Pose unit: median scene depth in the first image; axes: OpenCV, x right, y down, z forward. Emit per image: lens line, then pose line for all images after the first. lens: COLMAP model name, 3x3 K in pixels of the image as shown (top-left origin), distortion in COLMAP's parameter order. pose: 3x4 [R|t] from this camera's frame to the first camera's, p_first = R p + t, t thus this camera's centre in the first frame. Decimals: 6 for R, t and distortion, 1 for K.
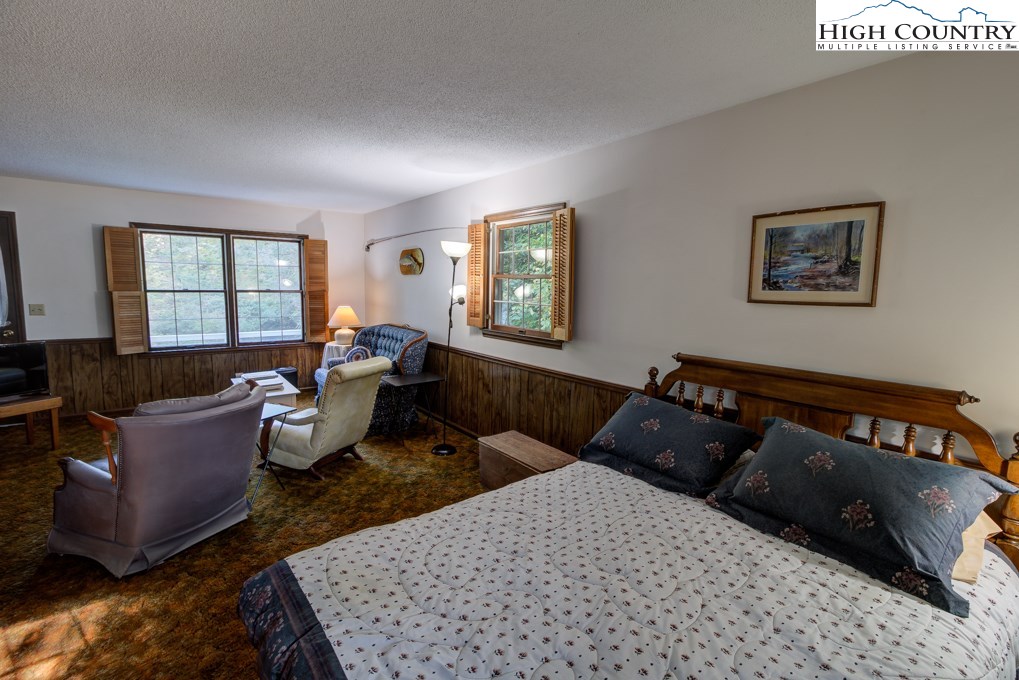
lens RADIAL K [[476.8, 0, 513.4], [0, 476.8, 339.0], [0, 0, 1]] dist [-0.001419, 0.013073]
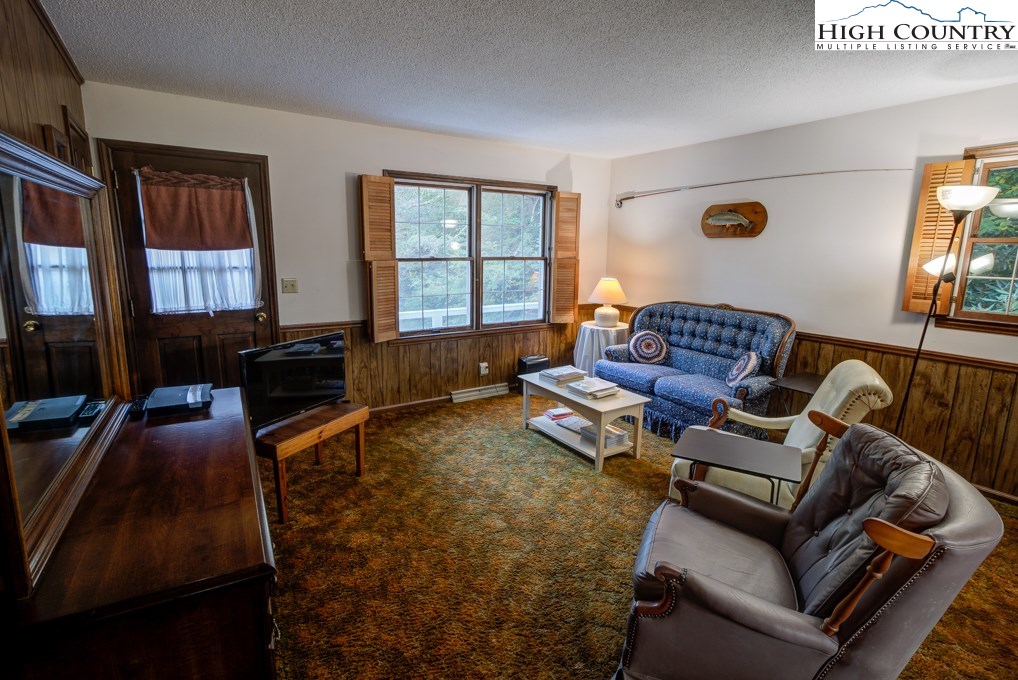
lens RADIAL K [[491.8, 0, 515.8], [0, 491.8, 335.7], [0, 0, 1]] dist [-0.000914, 0.000345]
pose [[0.998411, 0.007336, -0.055880, -0.495114], [-0.003636, 0.997812, 0.066017, -0.029273], [0.056242, -0.065708, 0.996253, 0.194583]]
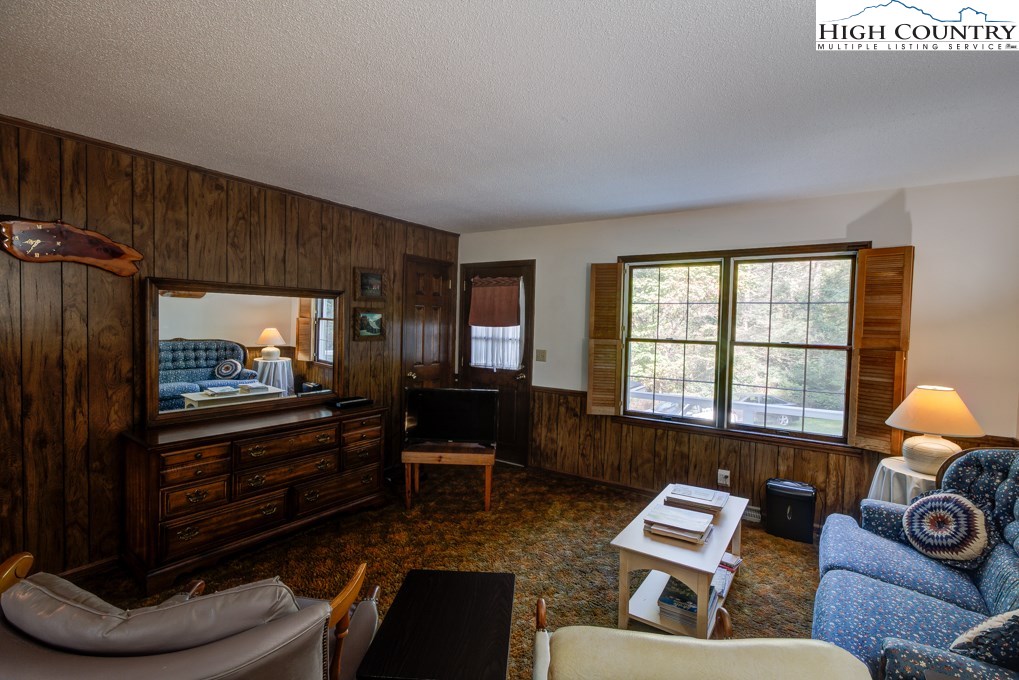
lens RADIAL K [[476.8, 0, 513.4], [0, 476.8, 339.0], [0, 0, 1]] dist [-0.001419, 0.013073]
pose [[0.341639, 0.028541, -0.939398, -0.077607], [-0.122346, 0.992384, -0.014344, -0.062280], [0.931834, 0.119832, 0.342528, 0.516445]]
